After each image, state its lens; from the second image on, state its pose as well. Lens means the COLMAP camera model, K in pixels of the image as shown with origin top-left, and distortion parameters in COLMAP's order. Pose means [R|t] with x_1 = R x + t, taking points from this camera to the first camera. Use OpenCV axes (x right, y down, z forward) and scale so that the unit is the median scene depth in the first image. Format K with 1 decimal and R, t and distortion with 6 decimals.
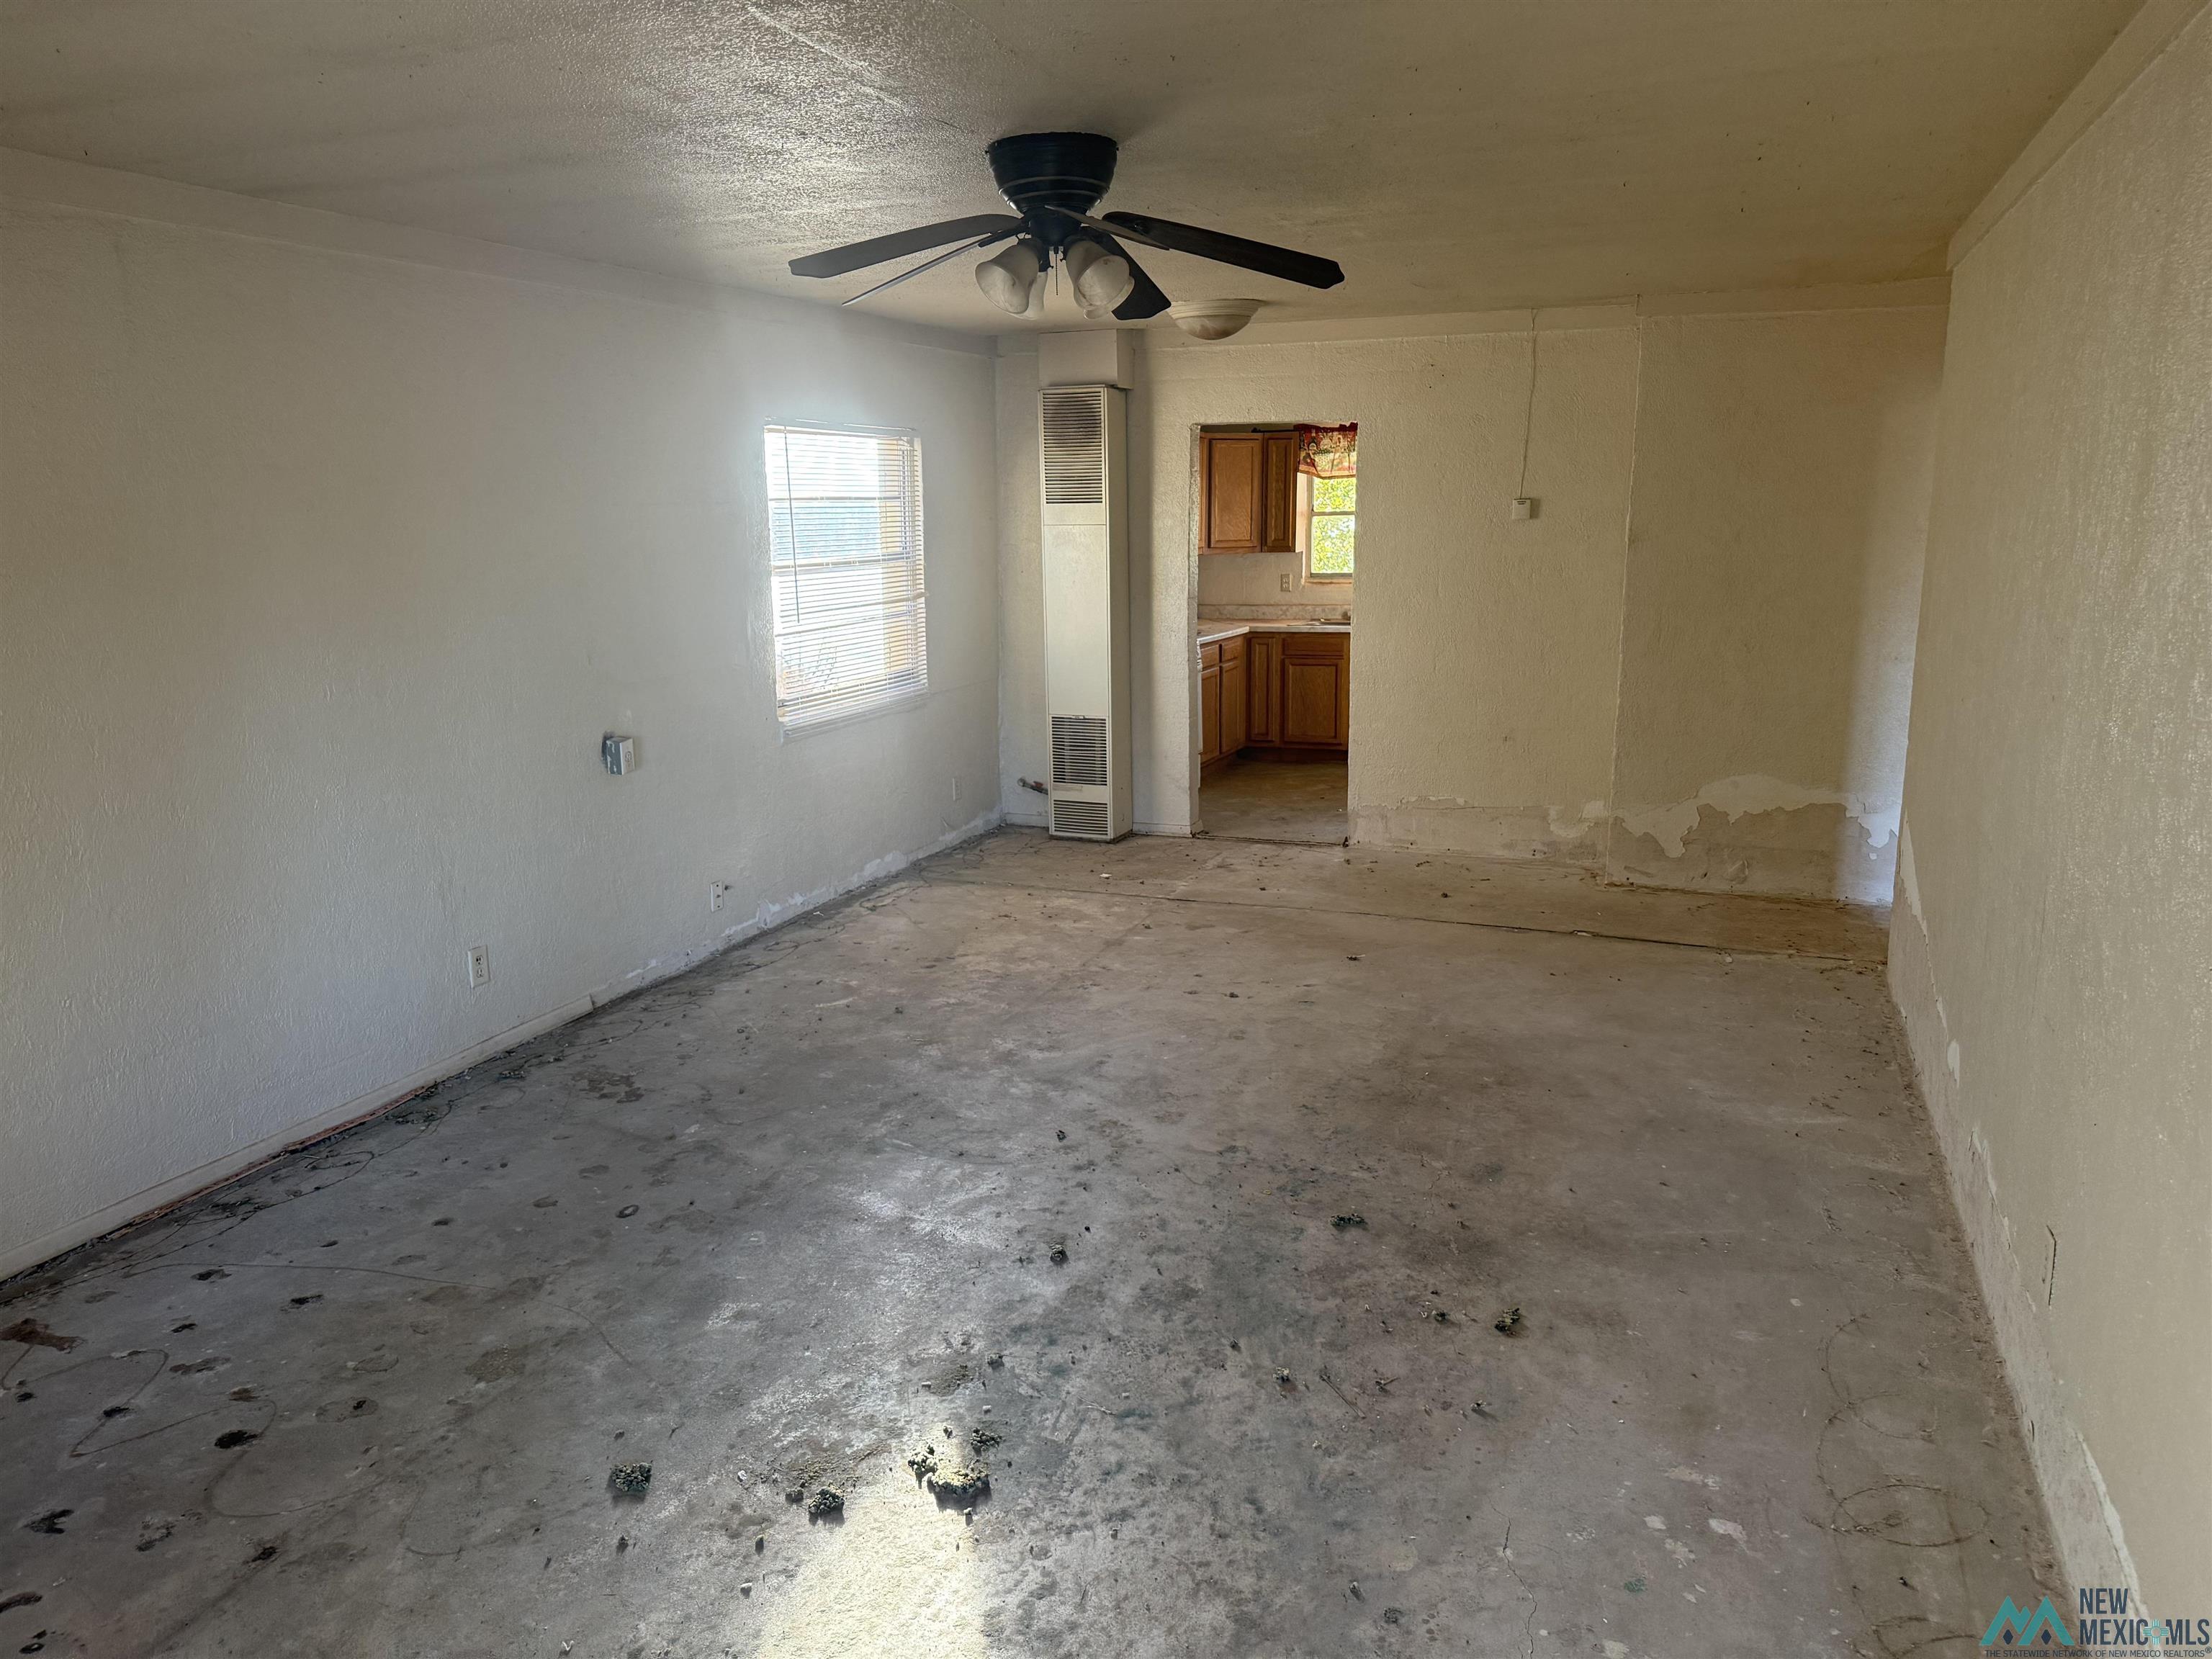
lens RADIAL K [[1551.0, 0, 1103.8], [0, 1551.0, 829.4], [0, 0, 1]] dist [0.153757, -0.260493]
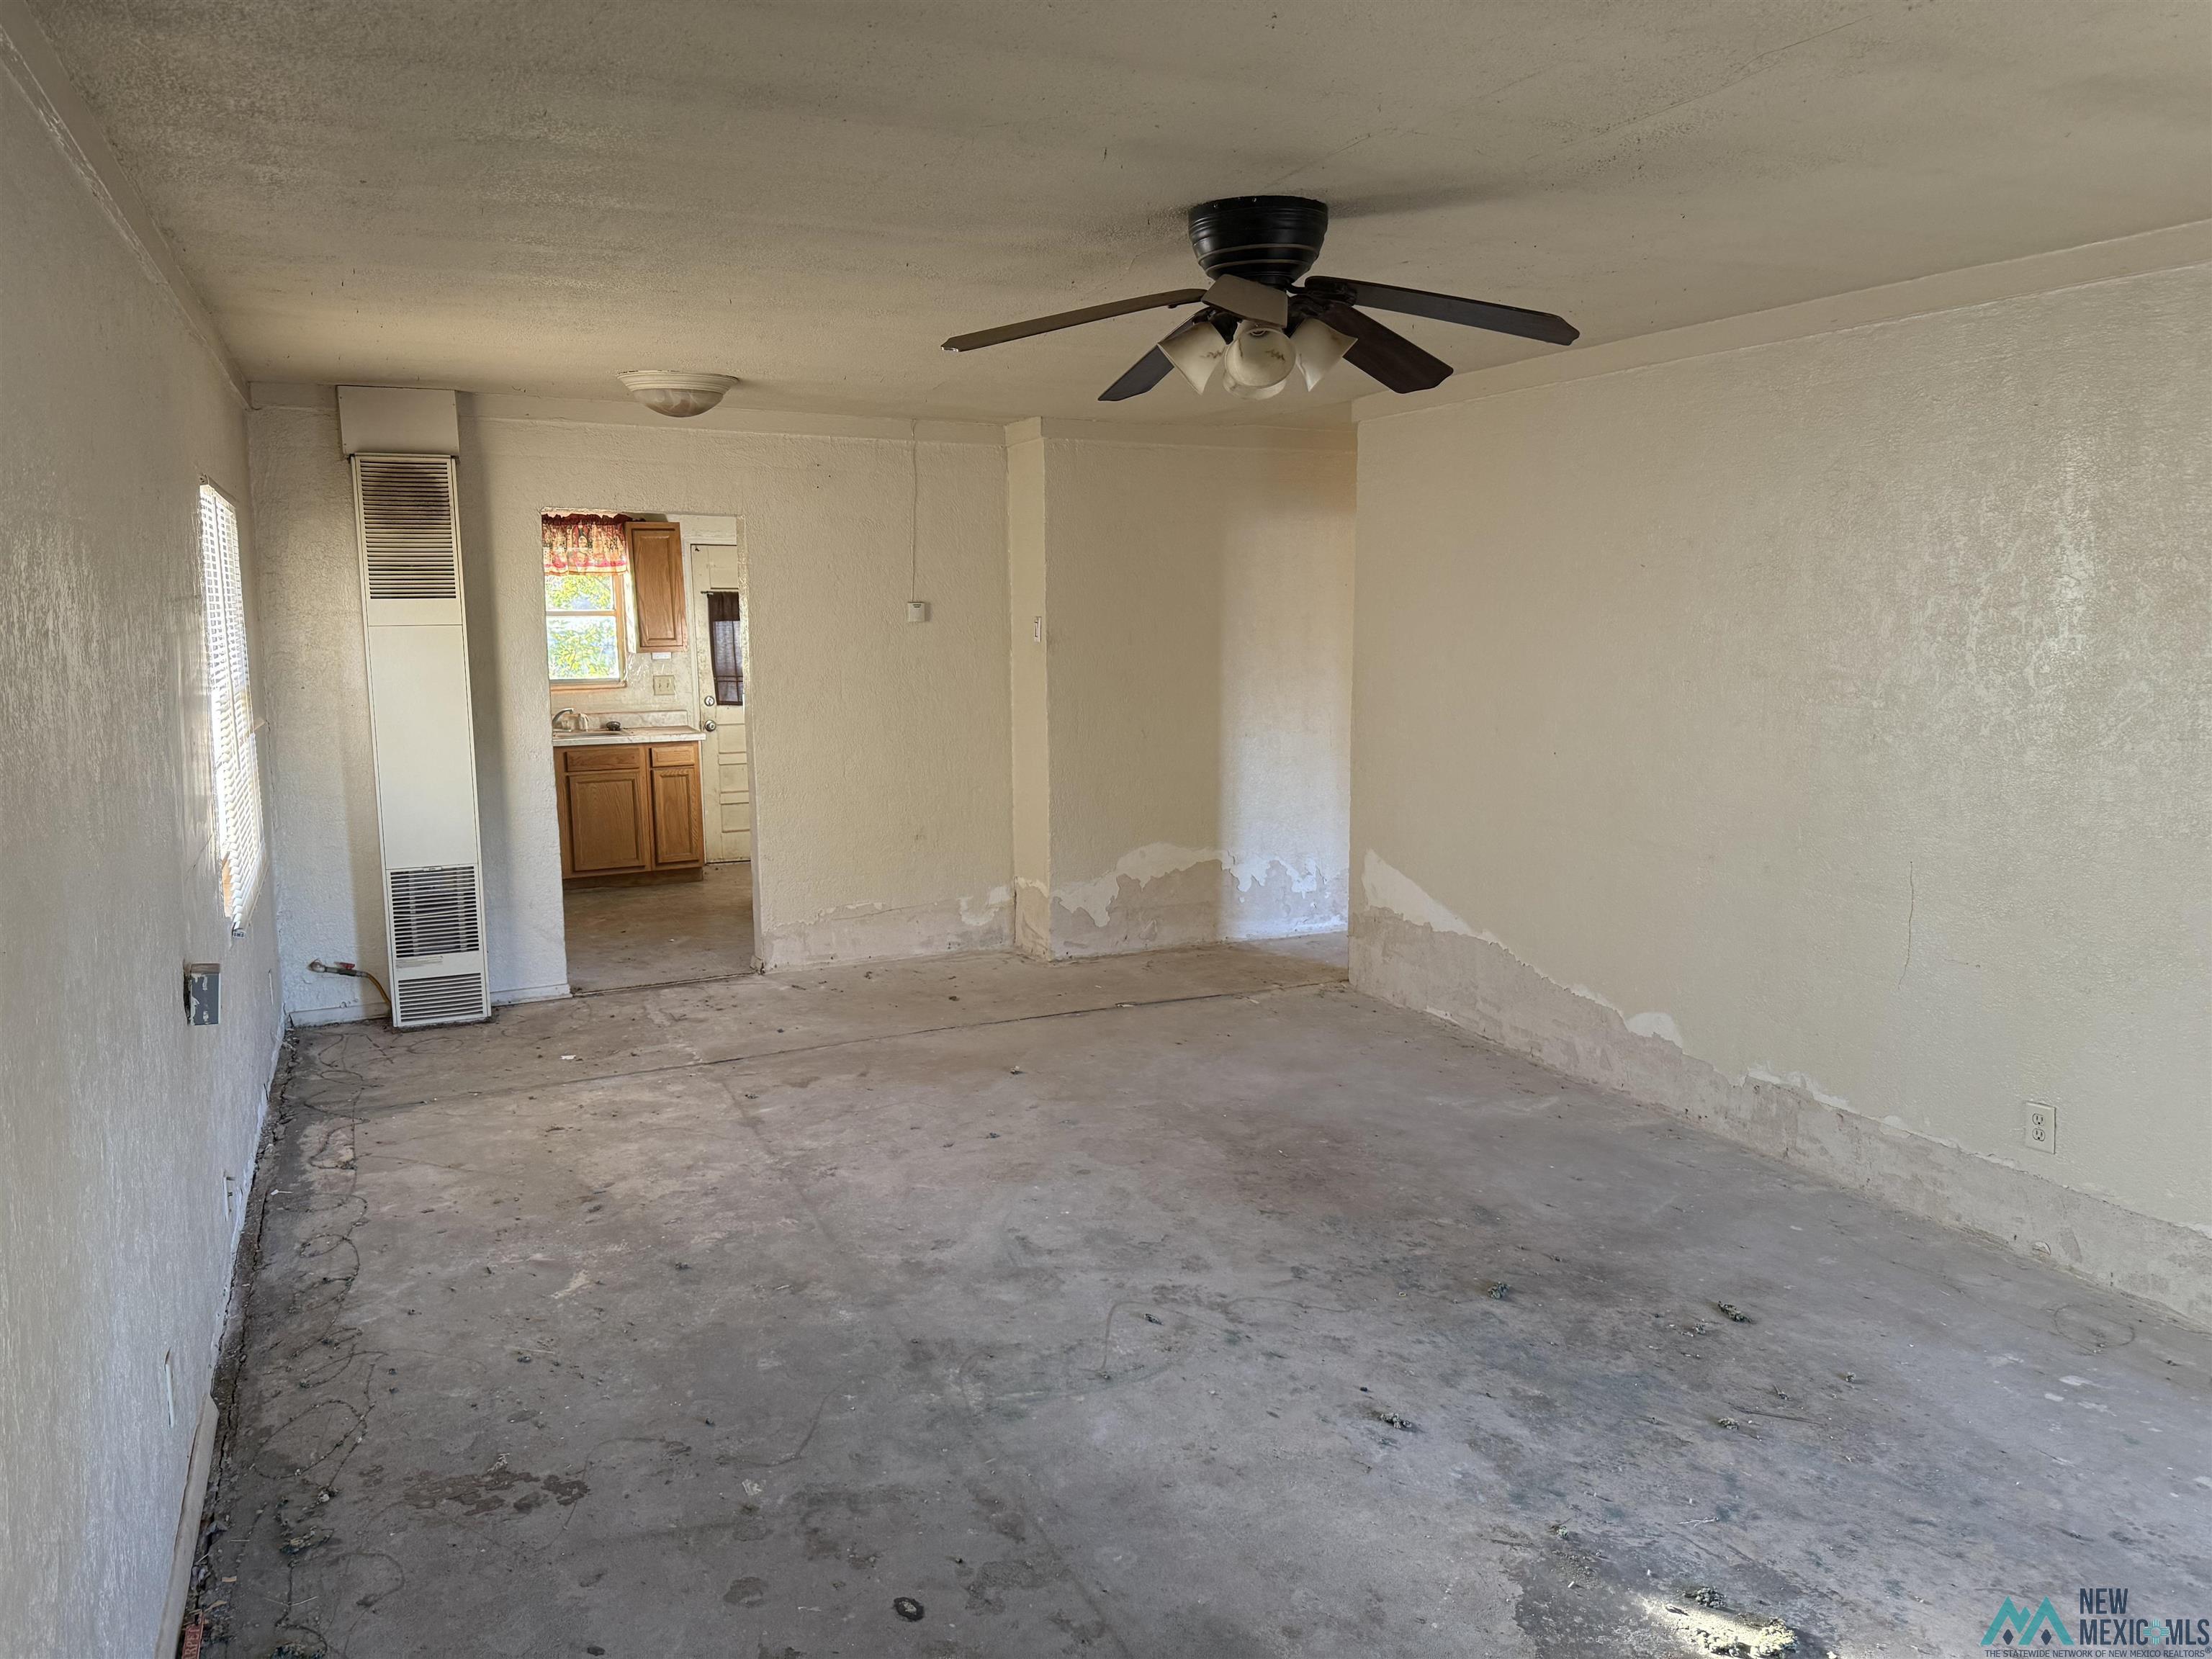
lens RADIAL K [[1551.0, 0, 1103.8], [0, 1551.0, 829.4], [0, 0, 1]] dist [0.153757, -0.260493]
pose [[0.688546, -0.101549, 0.718048, -0.576236], [0.148814, 0.988861, -0.002851, -0.065255], [-0.709760, 0.108819, 0.695988, 0.343969]]
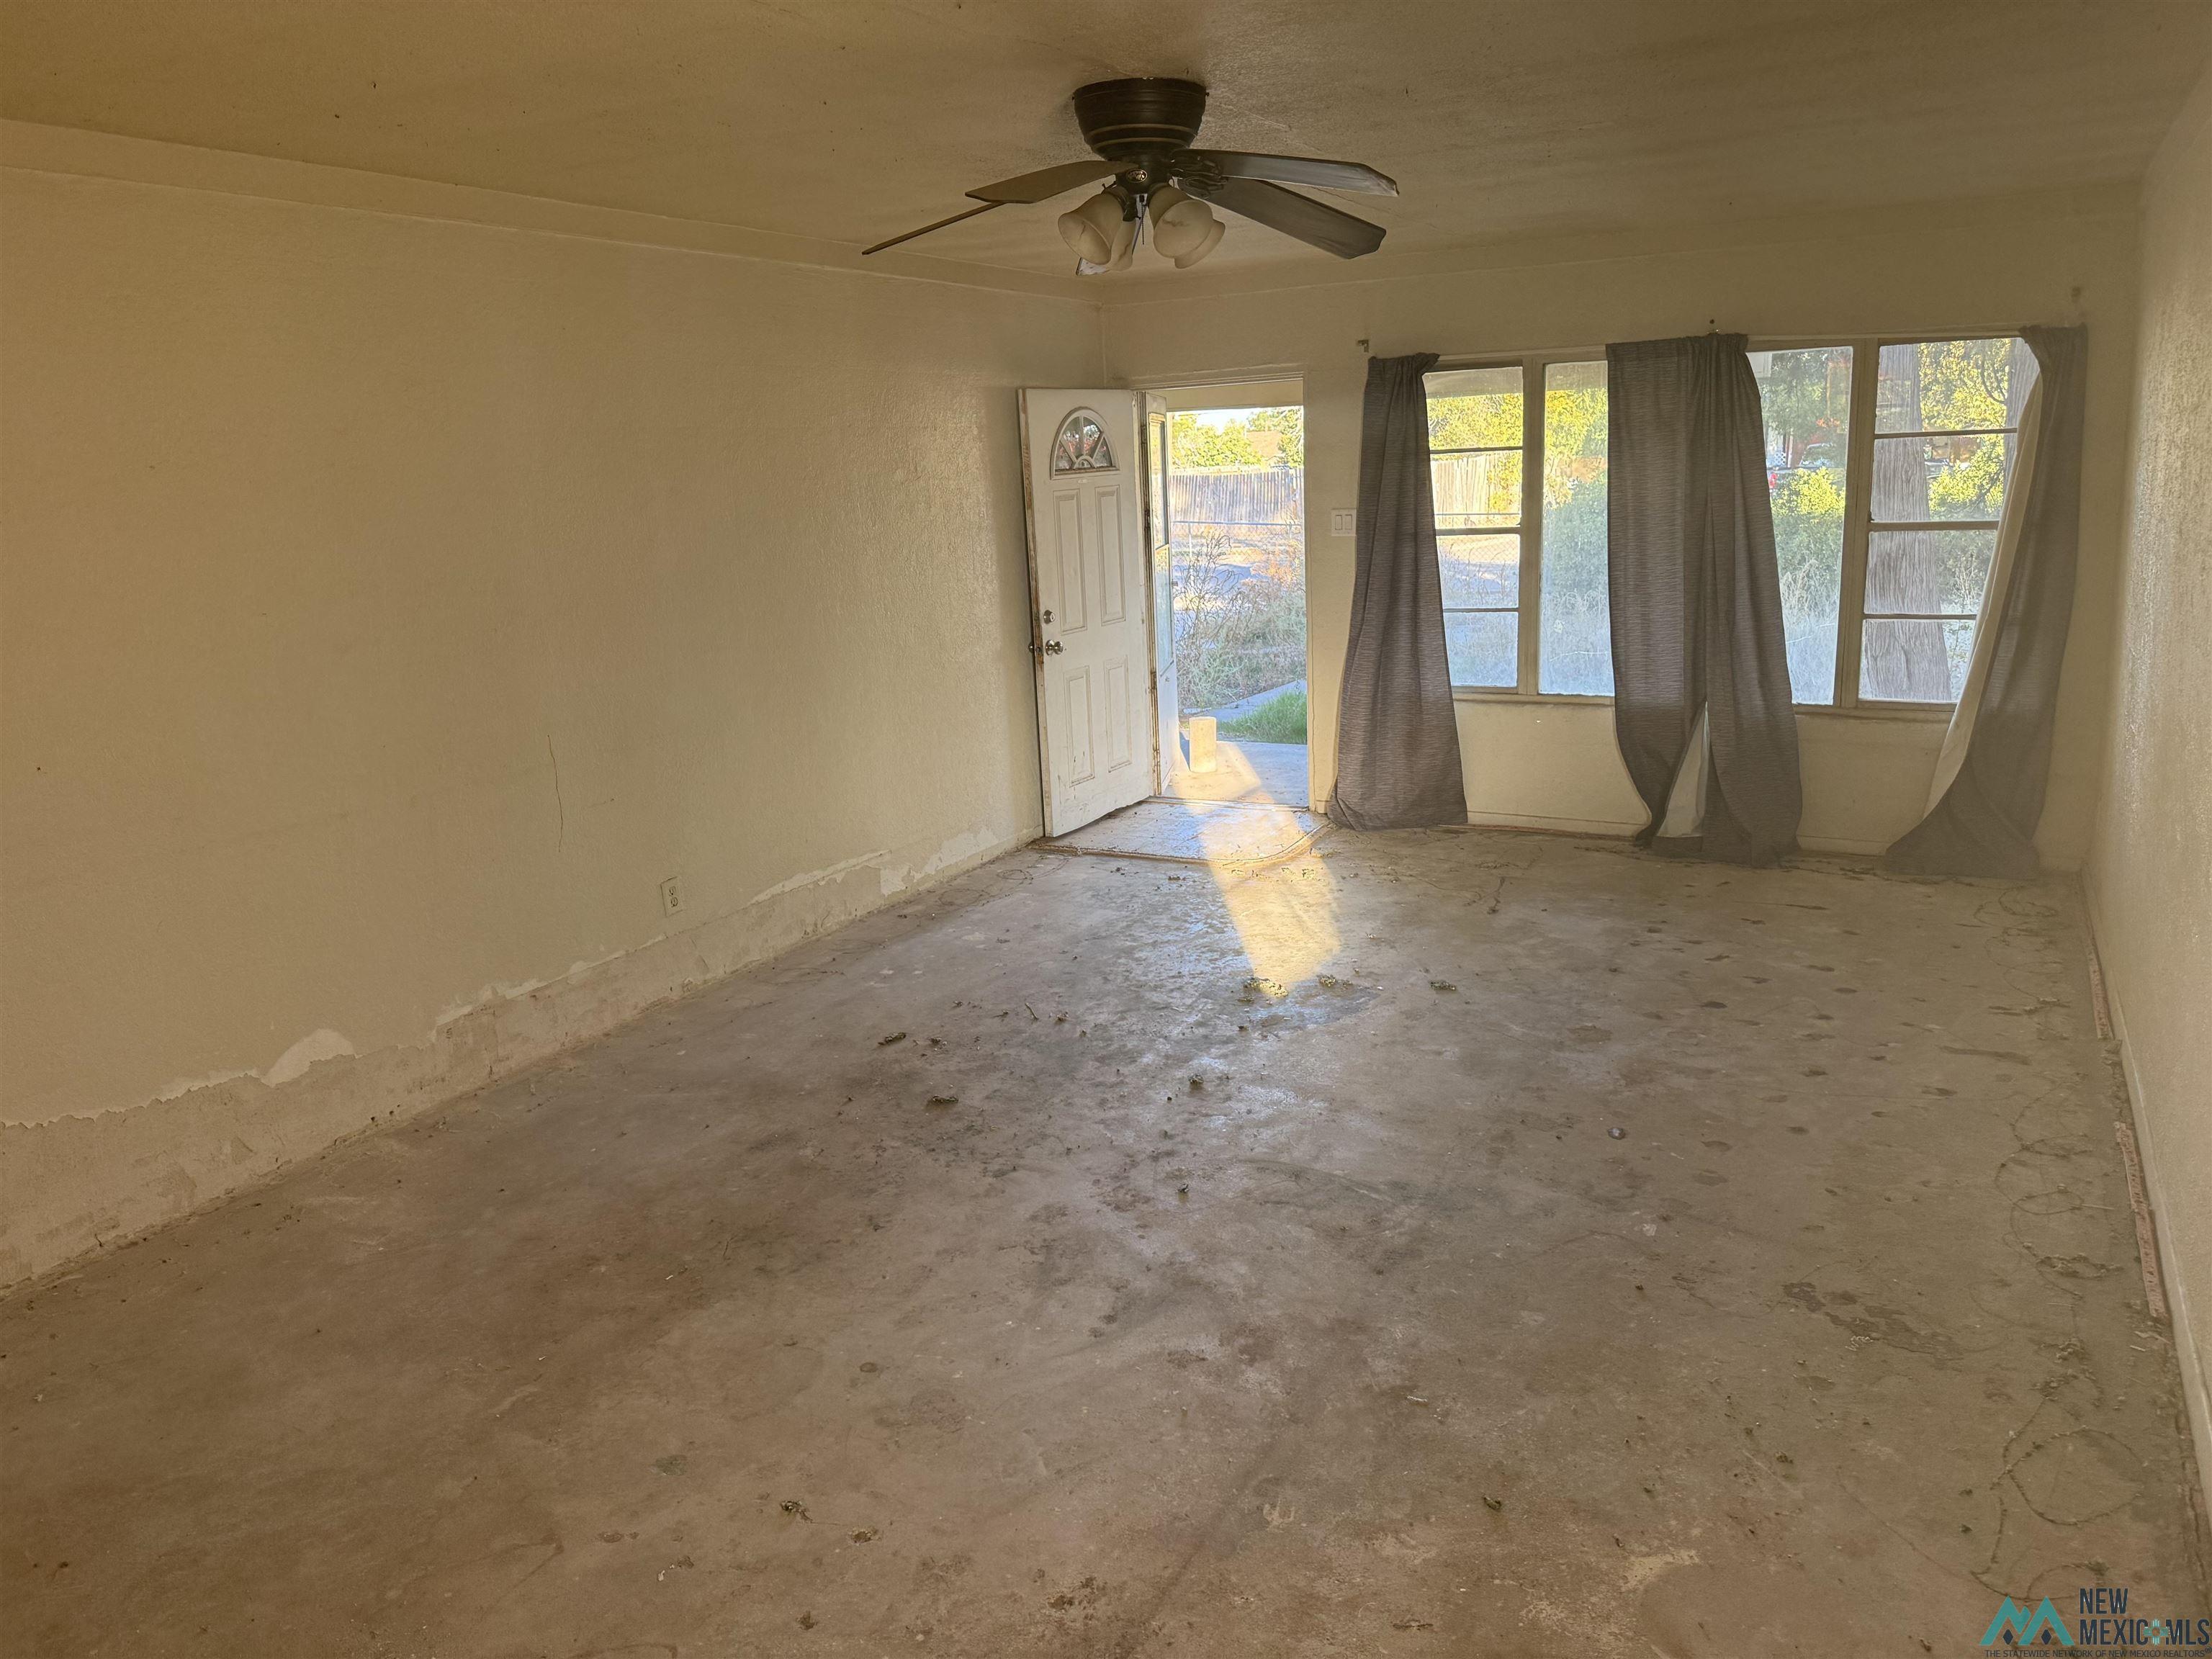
lens RADIAL K [[1551.0, 0, 1103.8], [0, 1551.0, 829.4], [0, 0, 1]] dist [0.153757, -0.260493]
pose [[-0.990727, 0.026341, 0.133286, -0.093762], [0.080885, 0.902583, 0.422850, -0.319013], [-0.109163, 0.429710, -0.896344, 1.522468]]
